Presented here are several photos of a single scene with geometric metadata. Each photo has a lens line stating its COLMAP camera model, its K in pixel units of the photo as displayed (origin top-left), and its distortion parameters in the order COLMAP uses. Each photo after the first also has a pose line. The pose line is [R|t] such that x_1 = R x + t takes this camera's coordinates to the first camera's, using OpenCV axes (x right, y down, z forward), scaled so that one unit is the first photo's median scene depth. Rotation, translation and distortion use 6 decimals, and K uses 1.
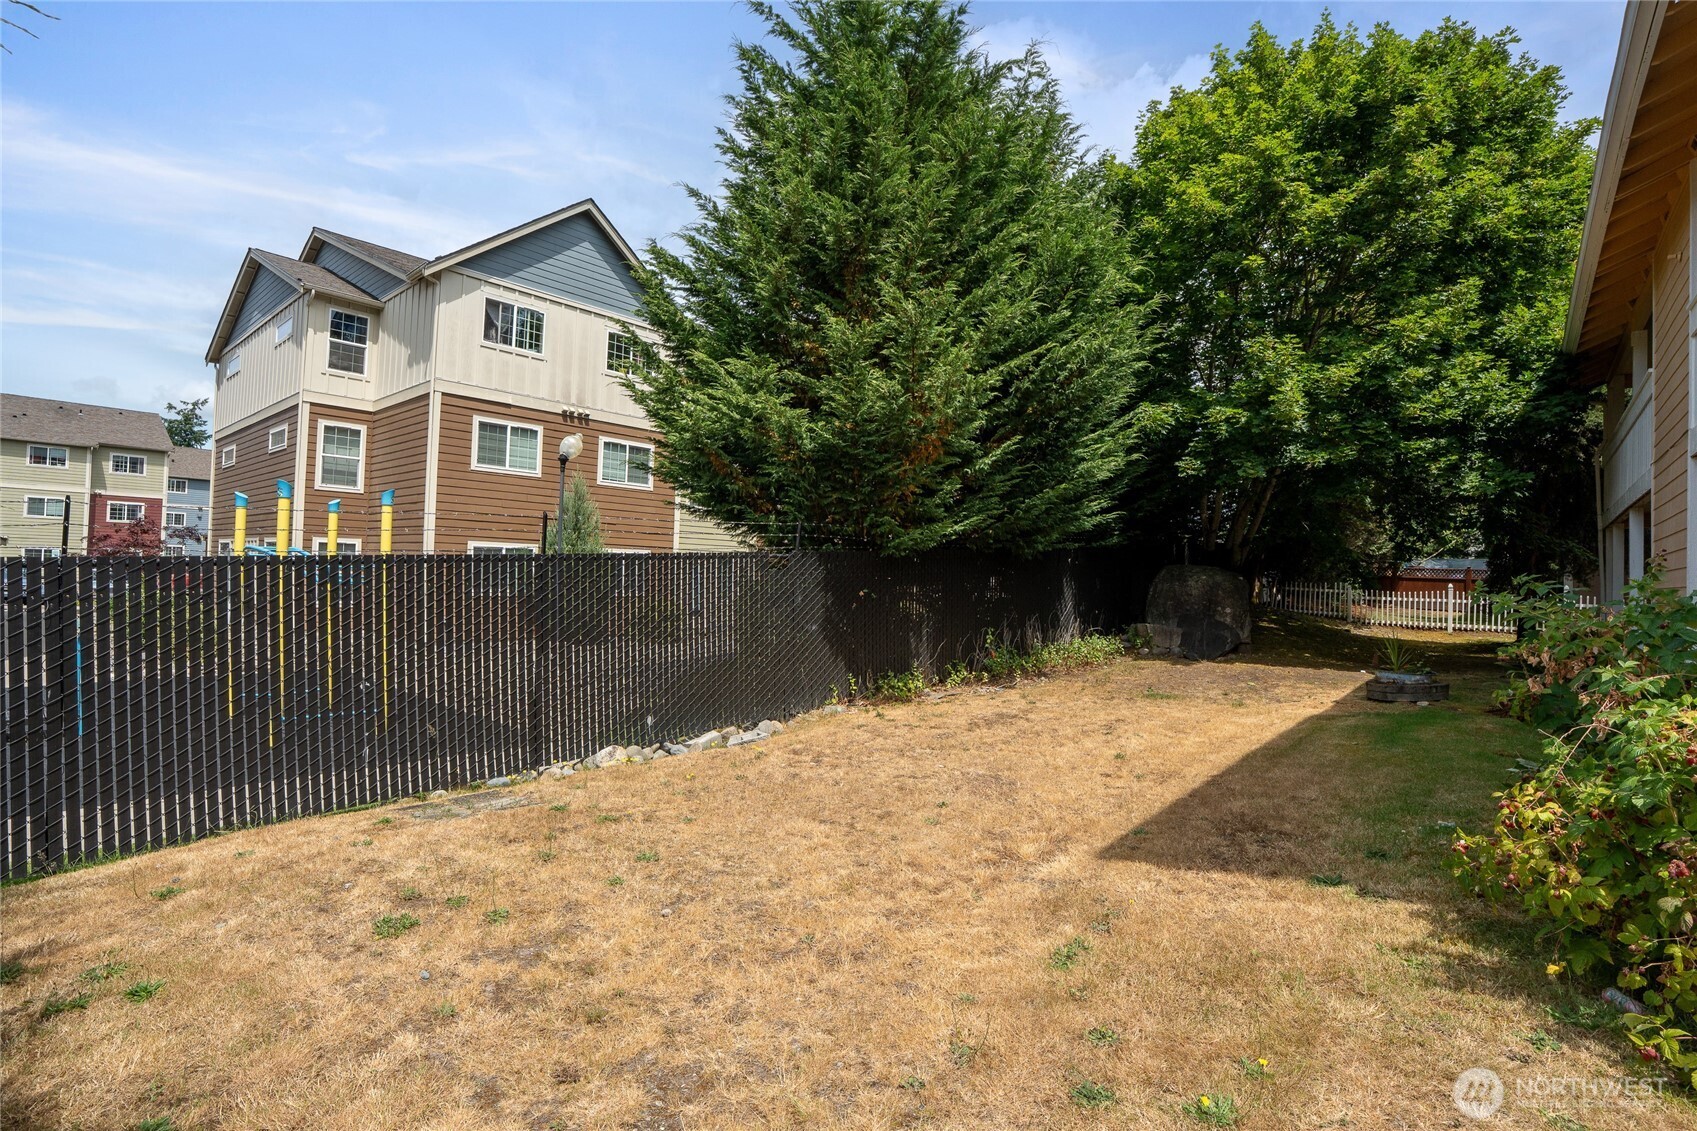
lens RADIAL K [[806.9, 0, 820.4], [0, 806.9, 564.5], [0, 0, 1]] dist [-0.078895, 0.031600]
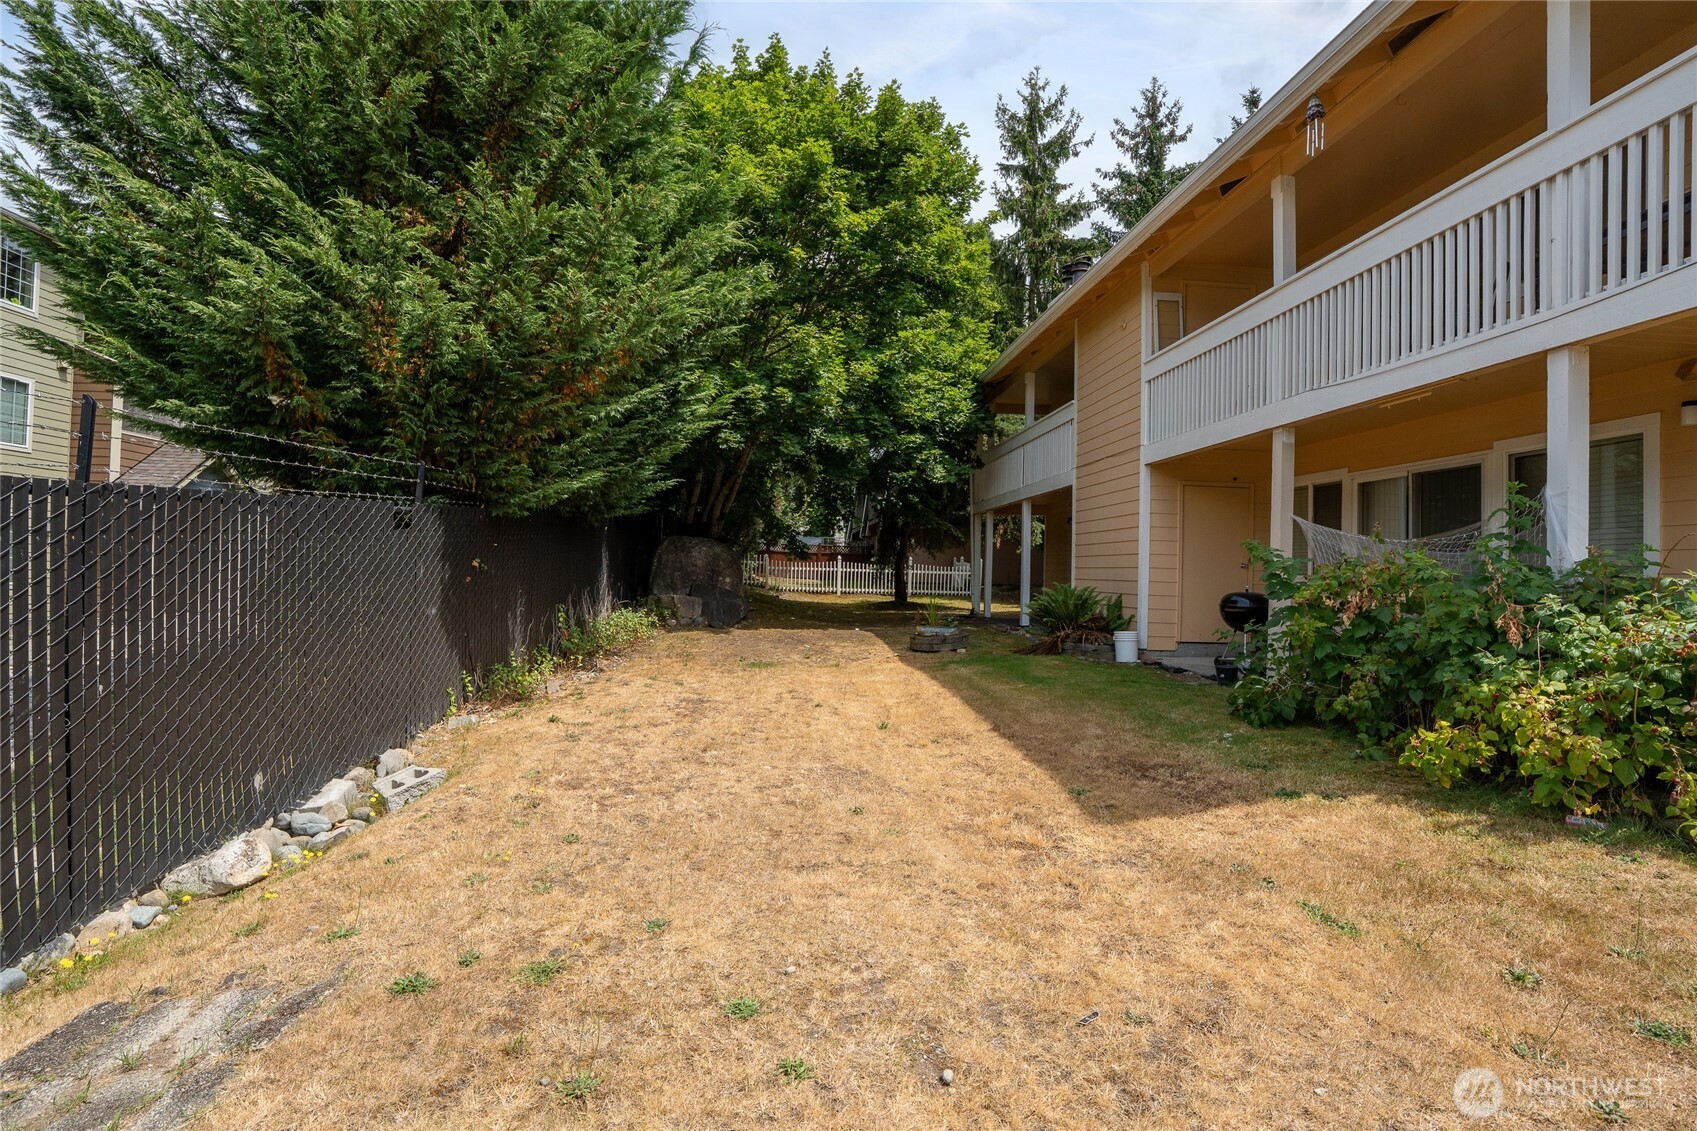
lens RADIAL K [[806.9, 0, 820.4], [0, 806.9, 564.5], [0, 0, 1]] dist [-0.078895, 0.031600]
pose [[0.706410, -0.009243, 0.707743, -0.273391], [-0.012889, 0.999581, 0.025918, 0.013798], [-0.707686, -0.027431, 0.705994, 0.264371]]
